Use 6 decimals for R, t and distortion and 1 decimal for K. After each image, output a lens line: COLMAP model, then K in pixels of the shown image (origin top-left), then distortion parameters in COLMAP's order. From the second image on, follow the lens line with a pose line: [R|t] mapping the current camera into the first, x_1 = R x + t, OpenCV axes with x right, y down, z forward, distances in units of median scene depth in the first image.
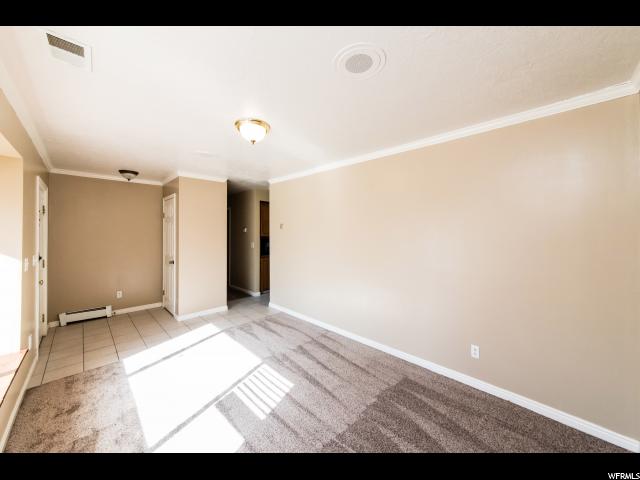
lens RADIAL K [[231.6, 0, 320.7], [0, 231.6, 229.8], [0, 0, 1]] dist [0.001041, 0.000105]
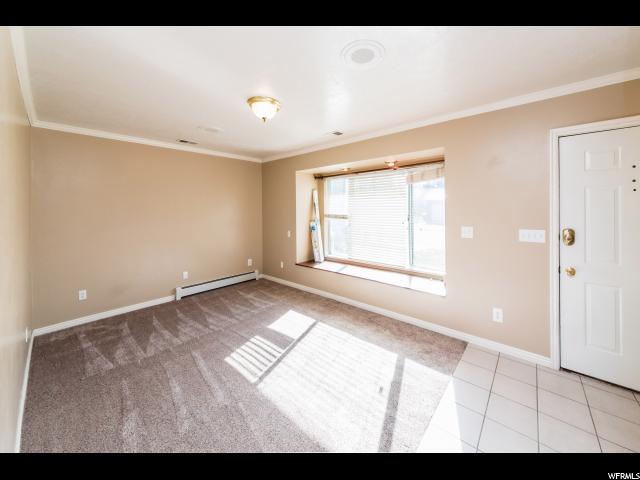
lens RADIAL K [[247.3, 0, 338.6], [0, 247.3, 204.7], [0, 0, 1]] dist [-0.000046, -0.000021]
pose [[-0.996641, 0.008903, -0.081412, -0.438573], [0.010459, 0.999770, -0.018712, 0.022935], [0.081226, -0.019500, -0.996505, 1.764680]]
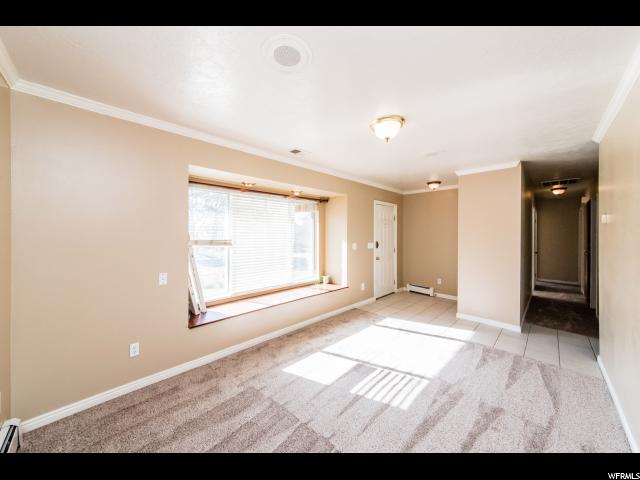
lens RADIAL K [[231.6, 0, 320.7], [0, 231.6, 229.8], [0, 0, 1]] dist [0.001041, 0.000105]
pose [[-0.007730, -0.015951, -0.999843, 0.608372], [0.004918, 0.999860, -0.015989, 0.030490], [0.999958, -0.005041, -0.007650, 0.587463]]
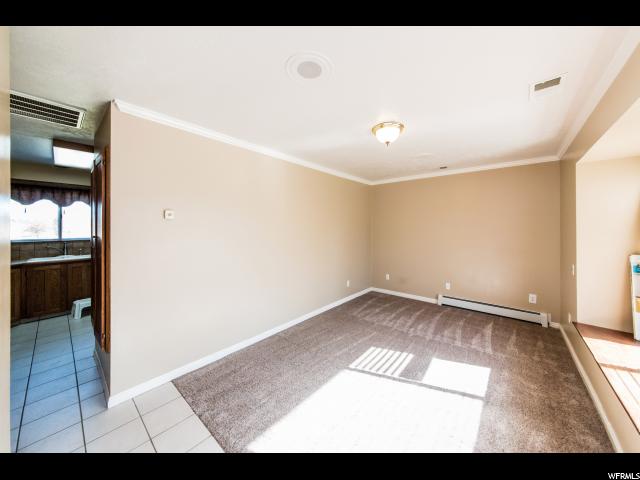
lens RADIAL K [[220.2, 0, 321.1], [0, 220.2, 228.6], [0, 0, 1]] dist [-0.014630, -0.000093]
pose [[-0.059683, -0.003688, 0.998211, -1.073291], [-0.006737, 0.999972, 0.003292, 0.020537], [-0.998195, -0.006529, -0.059706, 1.127981]]
